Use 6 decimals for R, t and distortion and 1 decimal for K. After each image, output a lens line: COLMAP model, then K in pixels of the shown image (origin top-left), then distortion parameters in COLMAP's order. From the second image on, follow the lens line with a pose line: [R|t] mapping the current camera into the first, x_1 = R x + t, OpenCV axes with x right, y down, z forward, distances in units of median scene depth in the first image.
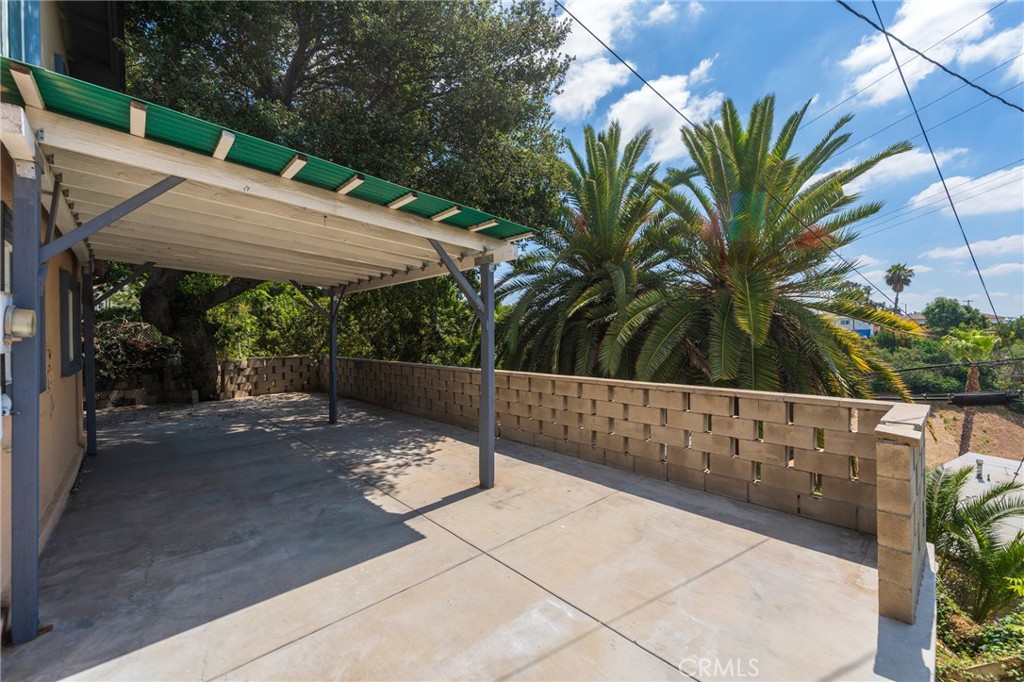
lens RADIAL K [[417.9, 0, 505.2], [0, 417.9, 338.8], [0, 0, 1]] dist [0.004527, -0.000189]
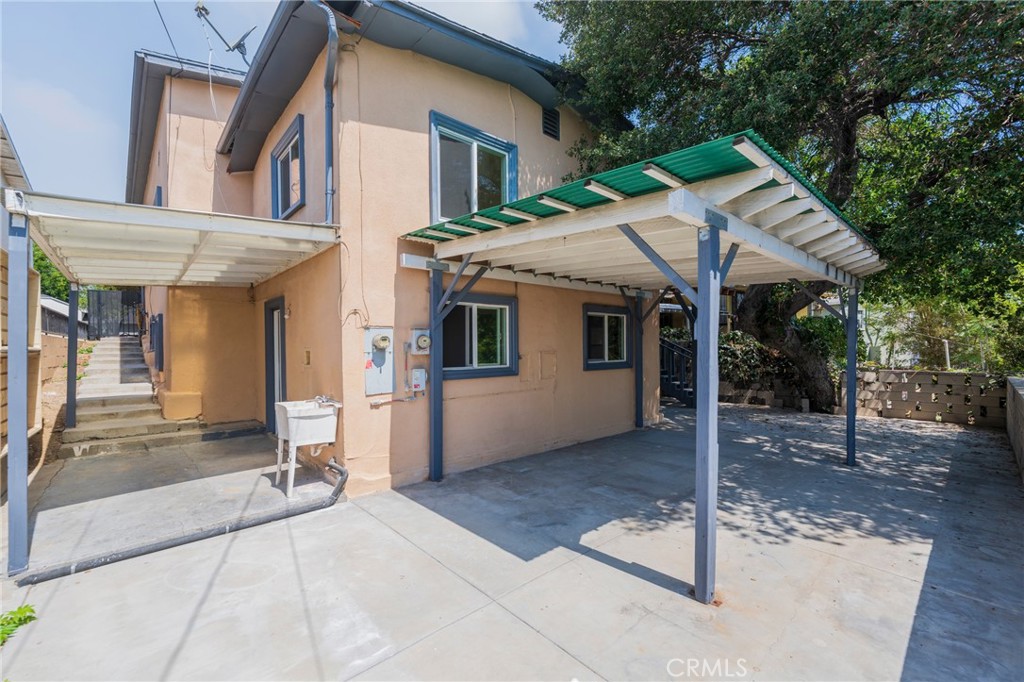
lens RADIAL K [[417.9, 0, 505.2], [0, 417.9, 342.6], [0, 0, 1]] dist [0.004527, -0.000189]
pose [[-0.013632, 0.000543, -0.999907, 0.554344], [-0.002046, 0.999998, 0.000571, -0.018316], [0.999905, 0.002054, -0.013631, 0.696569]]
